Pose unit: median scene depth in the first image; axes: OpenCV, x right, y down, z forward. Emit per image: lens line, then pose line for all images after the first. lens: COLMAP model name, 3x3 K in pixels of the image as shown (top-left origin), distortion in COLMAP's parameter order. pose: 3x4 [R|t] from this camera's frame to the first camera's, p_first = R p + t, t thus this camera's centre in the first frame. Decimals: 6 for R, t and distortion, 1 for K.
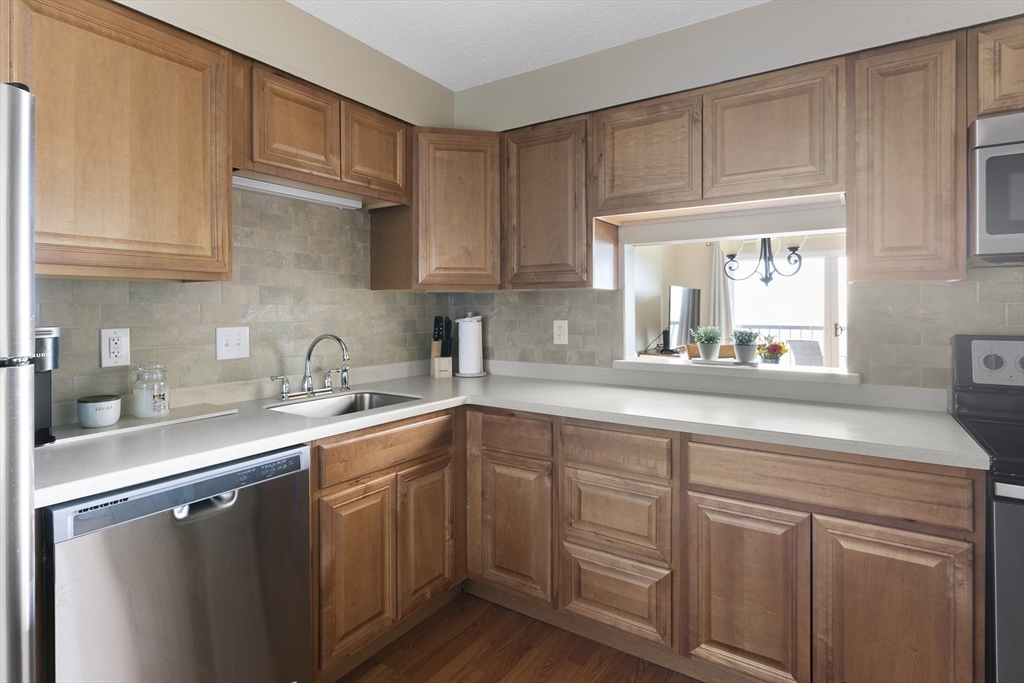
lens RADIAL K [[520.4, 0, 513.5], [0, 520.4, 306.5], [0, 0, 1]] dist [0.001381, 0.000051]
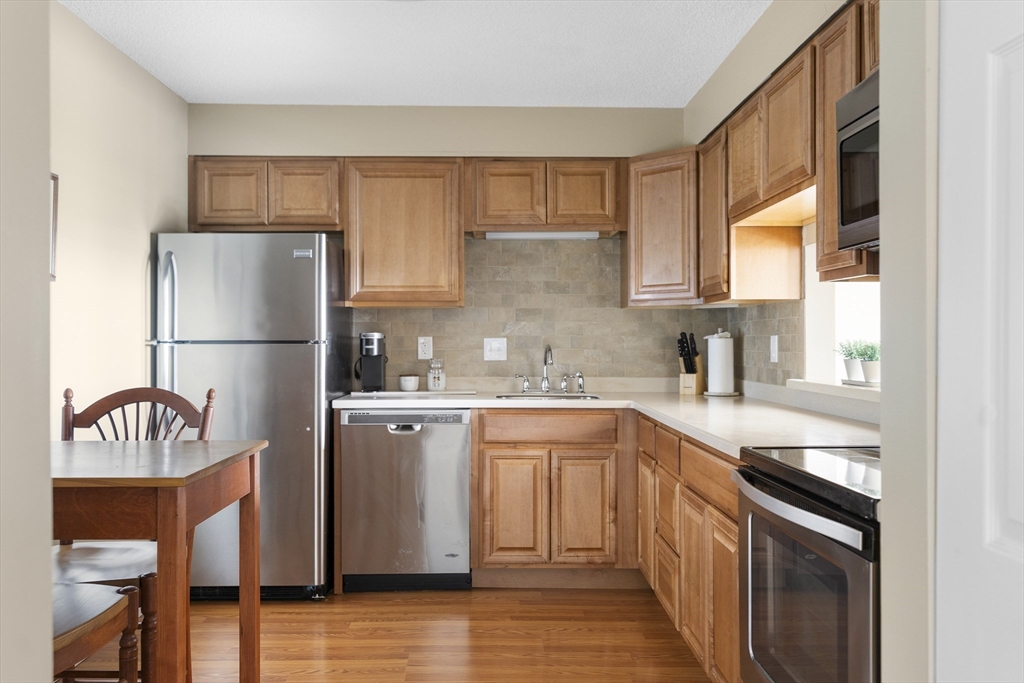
lens RADIAL K [[800.4, 0, 510.5], [0, 800.4, 340.6], [0, 0, 1]] dist [-0.003443, -0.000287]
pose [[0.568595, 0.000262, -0.822618, 1.156015], [0.002059, 0.999996, 0.001742, 0.038911], [0.822615, -0.002684, 0.568592, -0.182496]]
